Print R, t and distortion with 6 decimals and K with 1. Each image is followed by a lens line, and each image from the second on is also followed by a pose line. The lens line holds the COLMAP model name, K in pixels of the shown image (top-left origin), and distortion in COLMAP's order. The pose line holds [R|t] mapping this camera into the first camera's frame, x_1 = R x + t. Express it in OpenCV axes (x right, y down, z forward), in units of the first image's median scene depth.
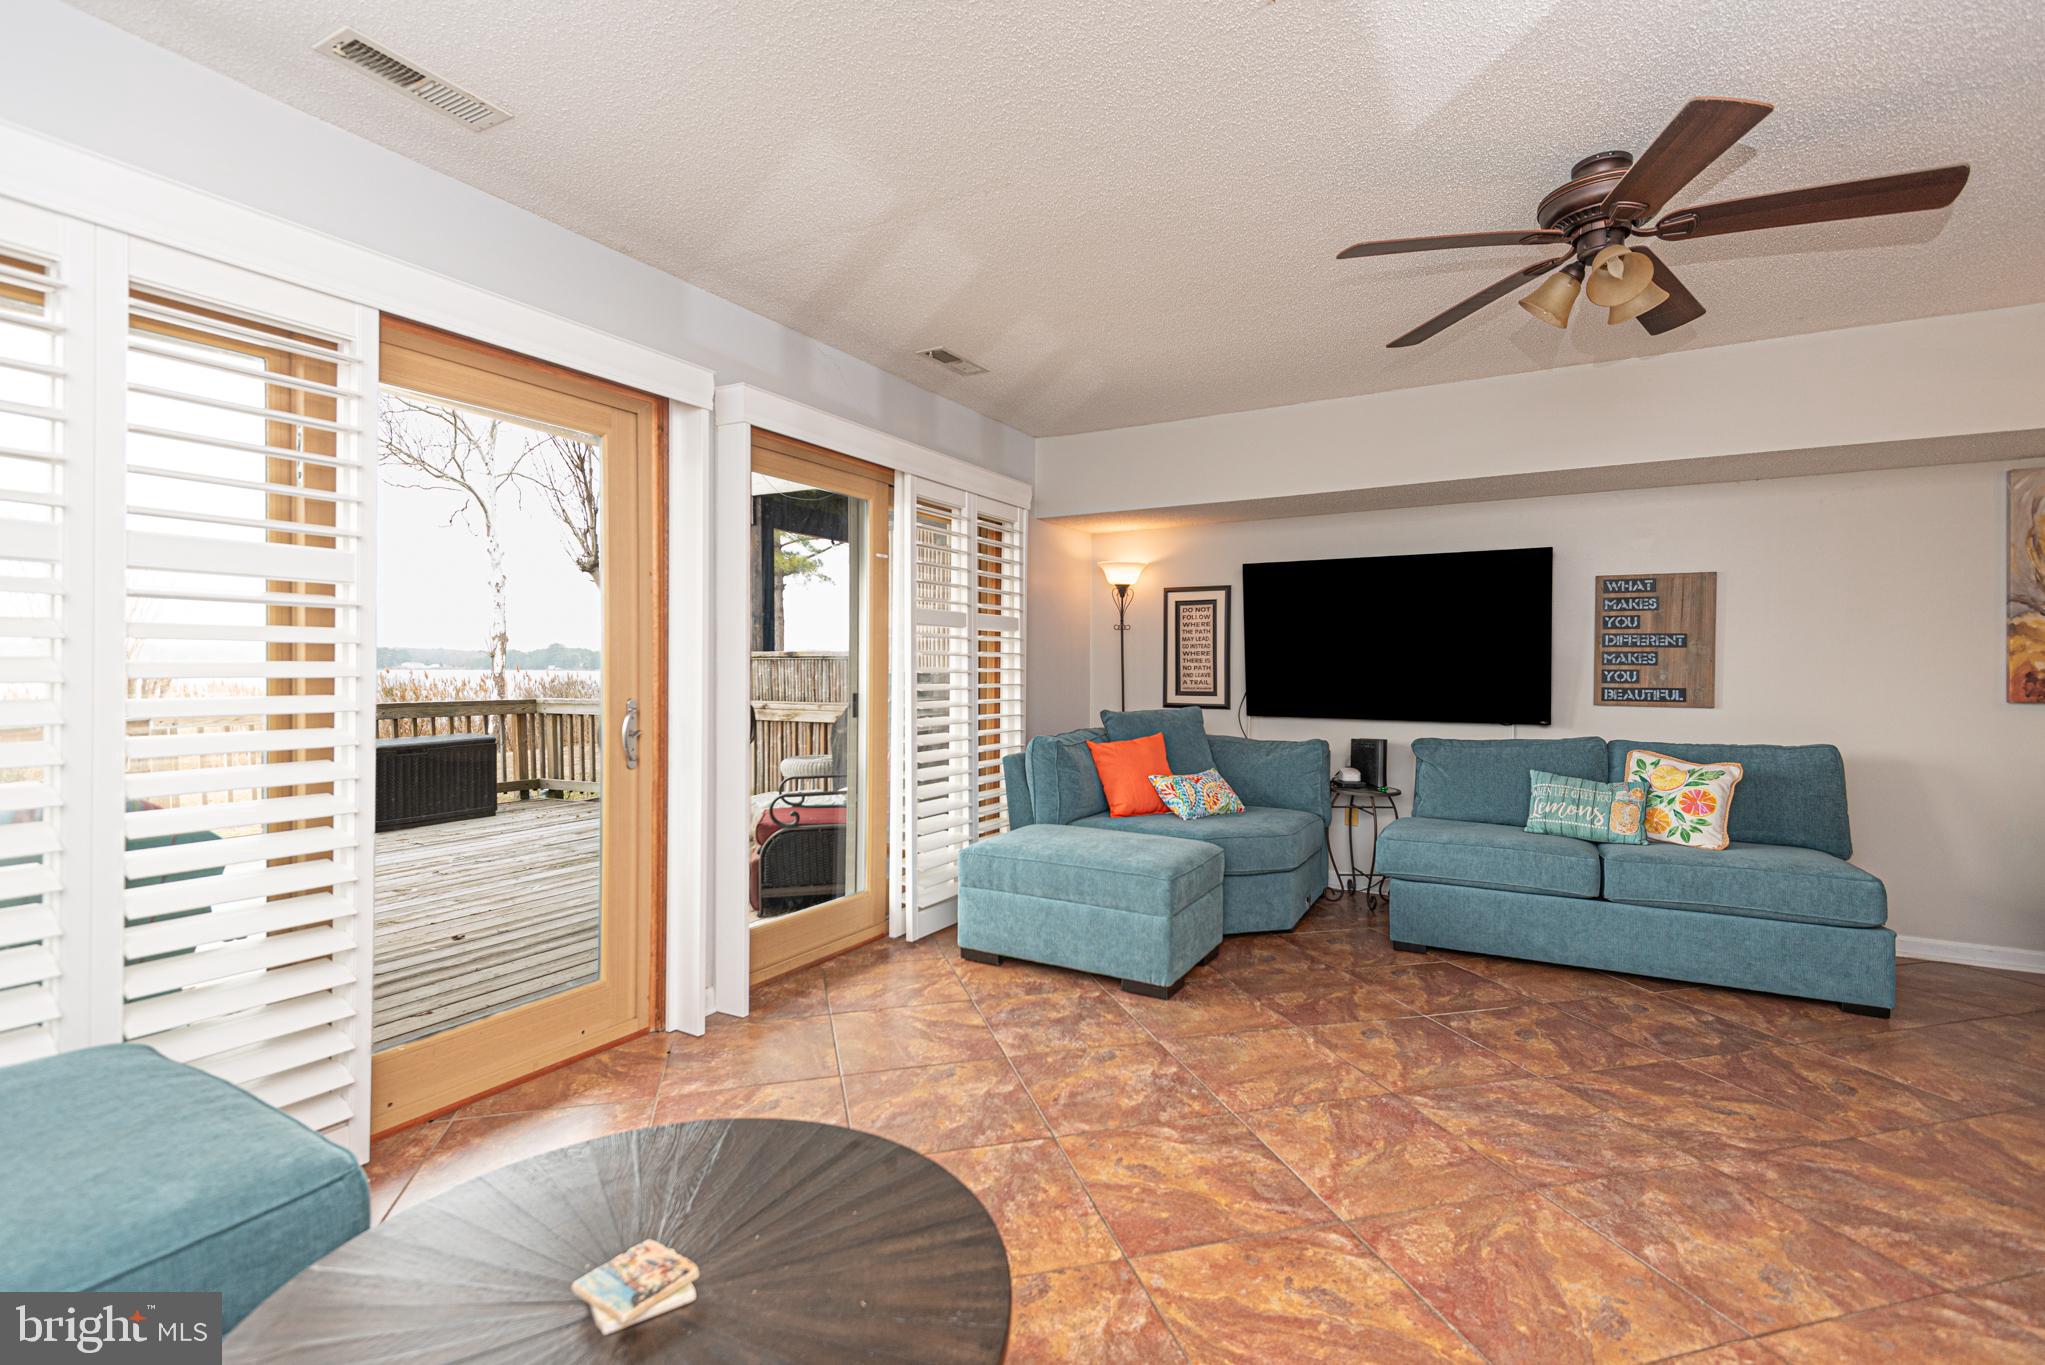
lens RADIAL K [[936.0, 0, 1025.5], [0, 936.0, 673.1], [0, 0, 1]] dist [0.028960, -0.013224]
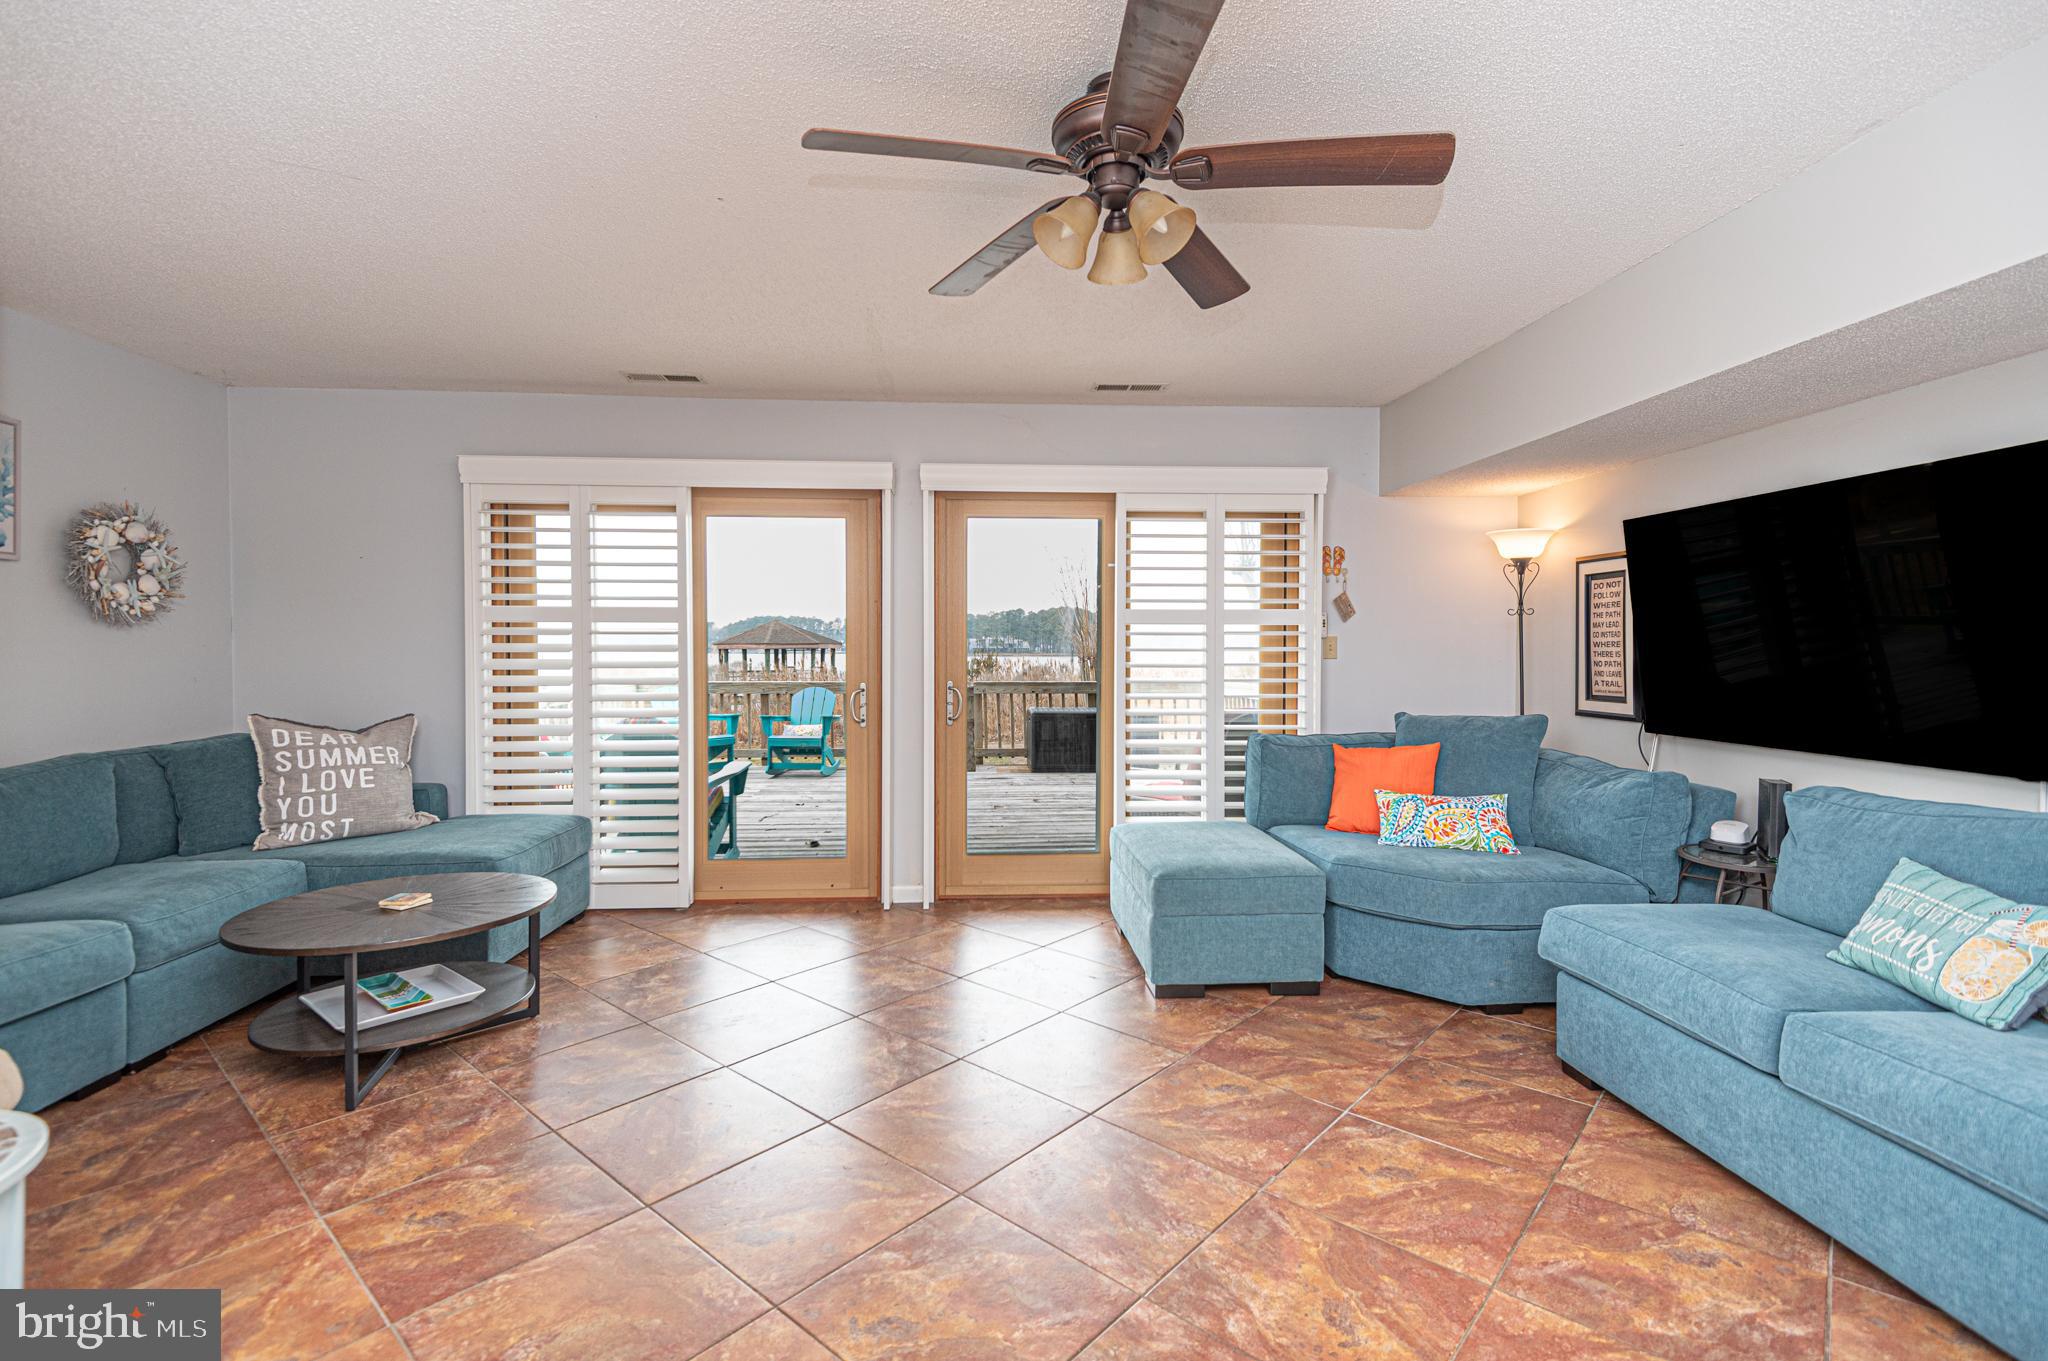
lens RADIAL K [[937.4, 0, 1008.1], [0, 937.4, 656.1], [0, 0, 1]] dist [0.028960, -0.013224]
pose [[0.542705, 0.004164, -0.839913, 0.891872], [-0.005179, 0.999985, 0.001611, -0.017261], [0.839907, 0.003476, 0.542719, 0.316148]]
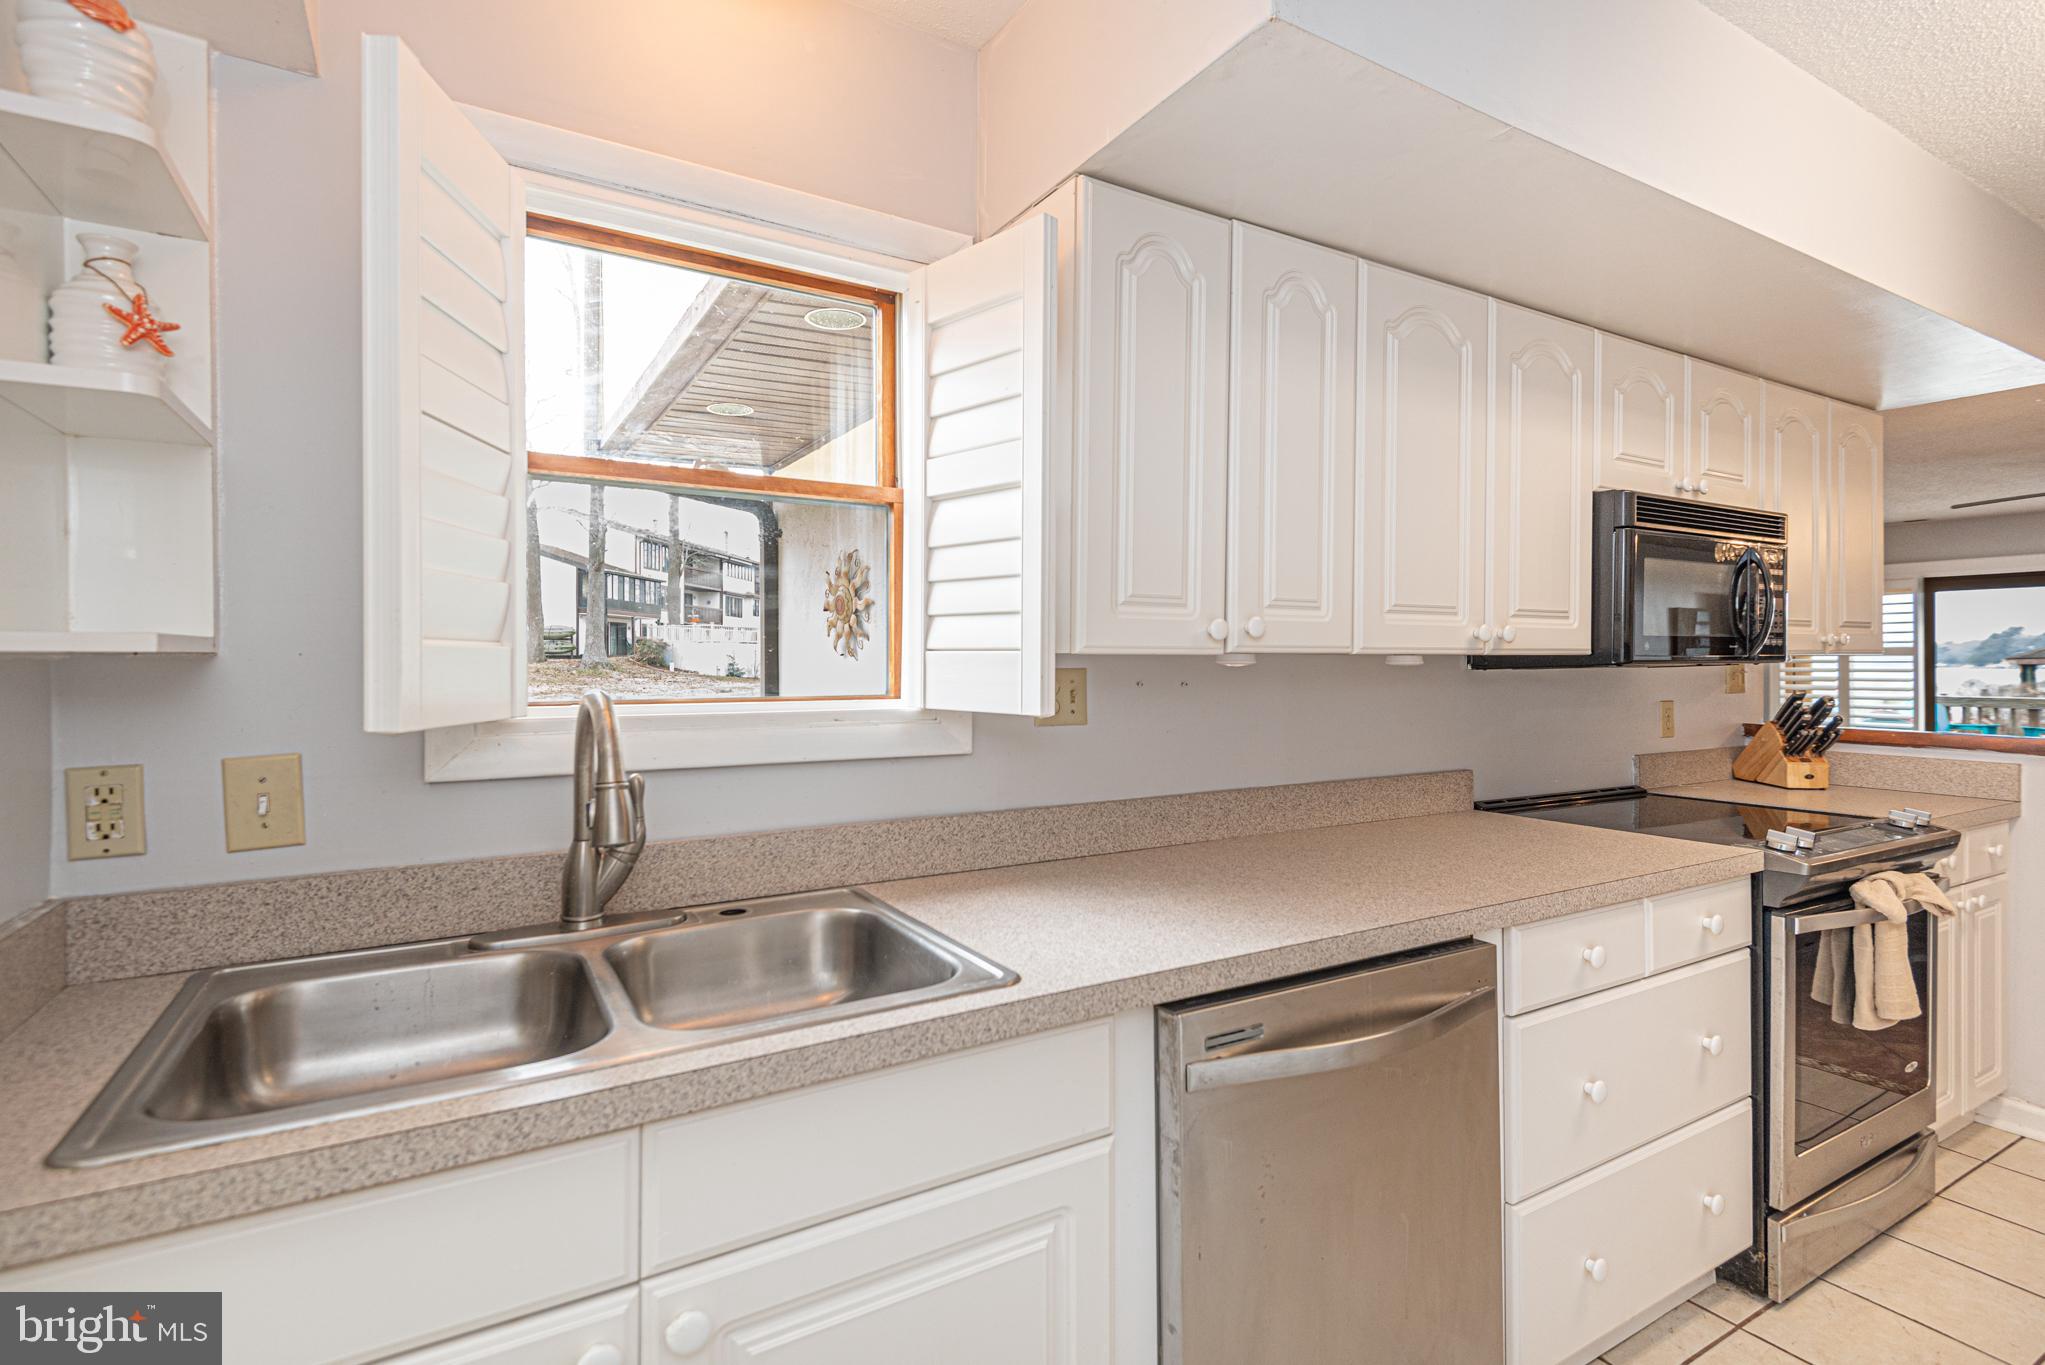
lens RADIAL K [[966.4, 0, 1011.8], [0, 966.4, 672.8], [0, 0, 1]] dist [0.004780, 0.000641]
pose [[-0.509226, 0.005878, -0.860613, 2.614148], [-0.004077, 0.999949, 0.009243, -0.030772], [0.860623, 0.008215, -0.509176, -0.027664]]
